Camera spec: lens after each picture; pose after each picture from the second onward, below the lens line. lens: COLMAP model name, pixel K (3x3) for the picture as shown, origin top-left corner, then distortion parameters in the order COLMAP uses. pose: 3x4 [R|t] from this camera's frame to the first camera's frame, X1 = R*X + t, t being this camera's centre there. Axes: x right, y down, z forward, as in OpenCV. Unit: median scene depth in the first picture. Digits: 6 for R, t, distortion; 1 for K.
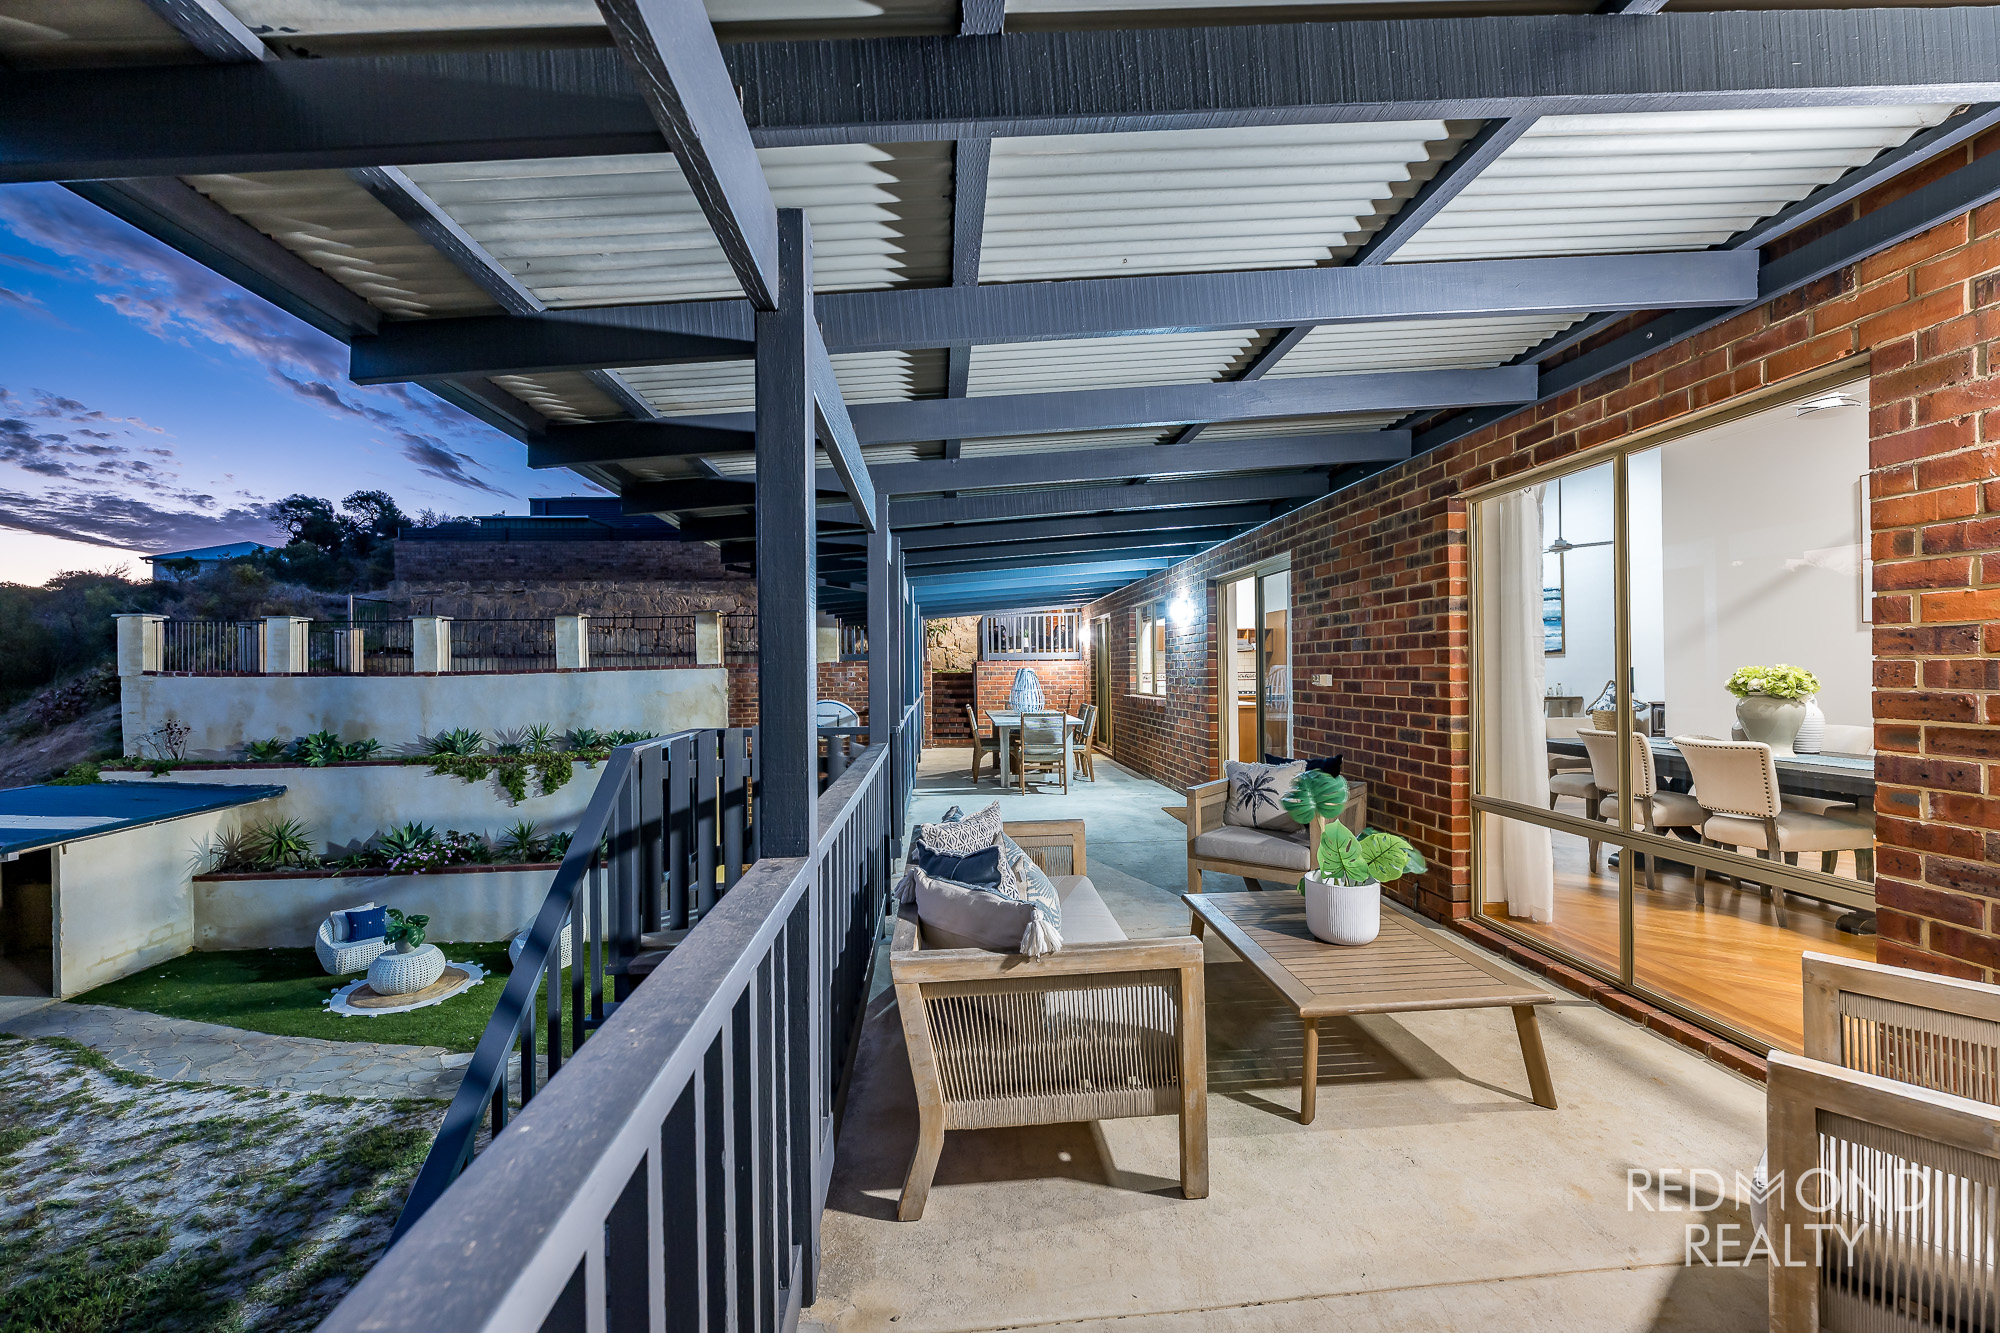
lens RADIAL K [[790.6, 0, 1000.0], [0, 790.6, 669.1], [0, 0, 1]] dist [-0.001021, -0.000083]
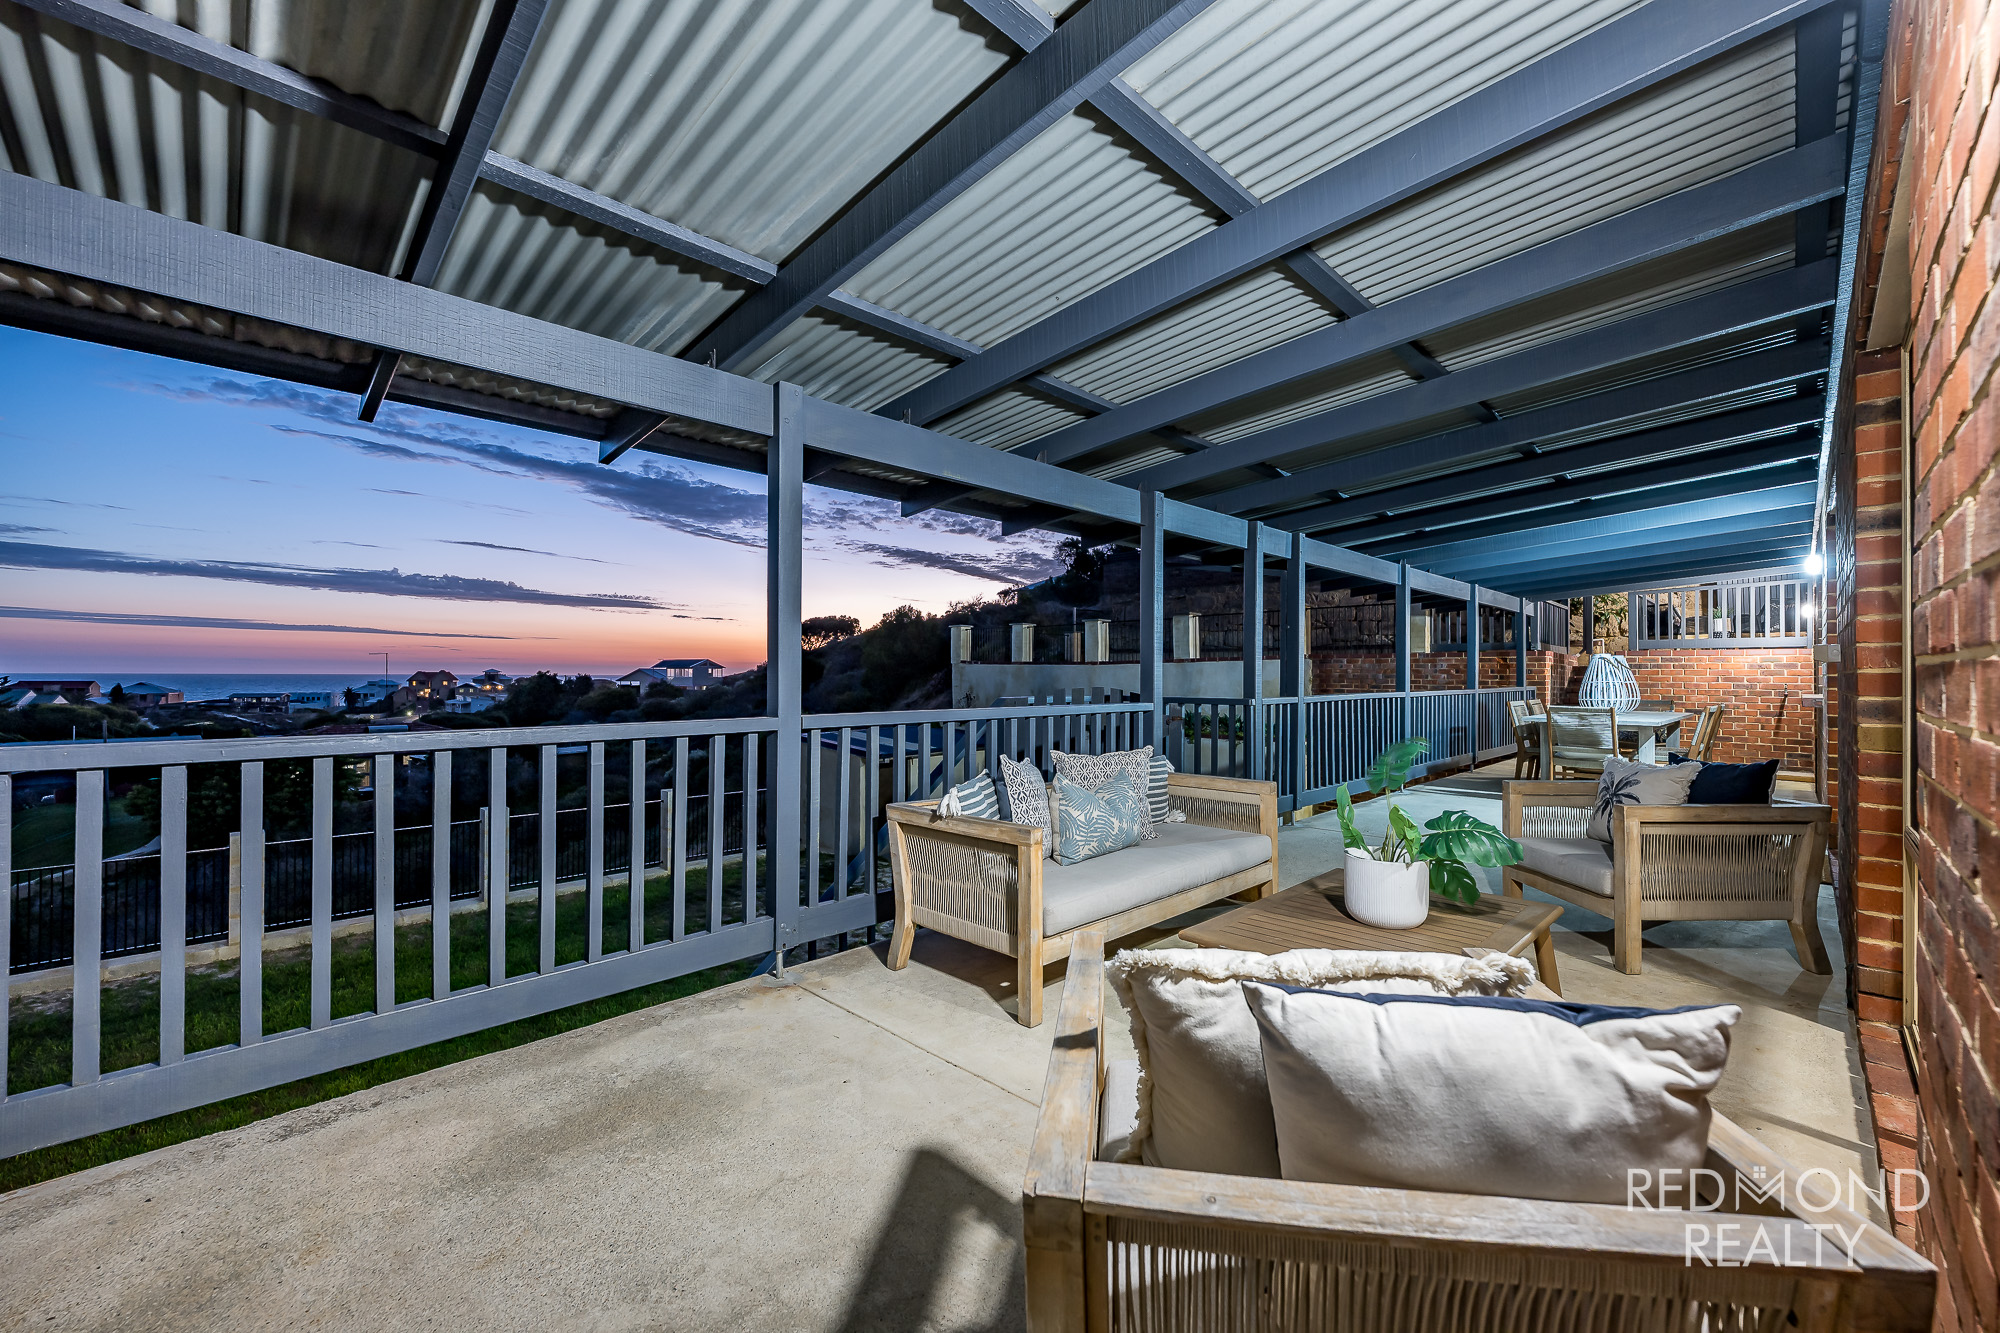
lens RADIAL K [[790.6, 0, 995.8], [0, 790.6, 666.7], [0, 0, 1]] dist [-0.001021, -0.000083]
pose [[0.643908, 0.006432, -0.765076, 0.184928], [-0.009409, 0.999956, 0.000488, 0.012480], [0.765045, 0.006884, 0.643940, 0.019415]]
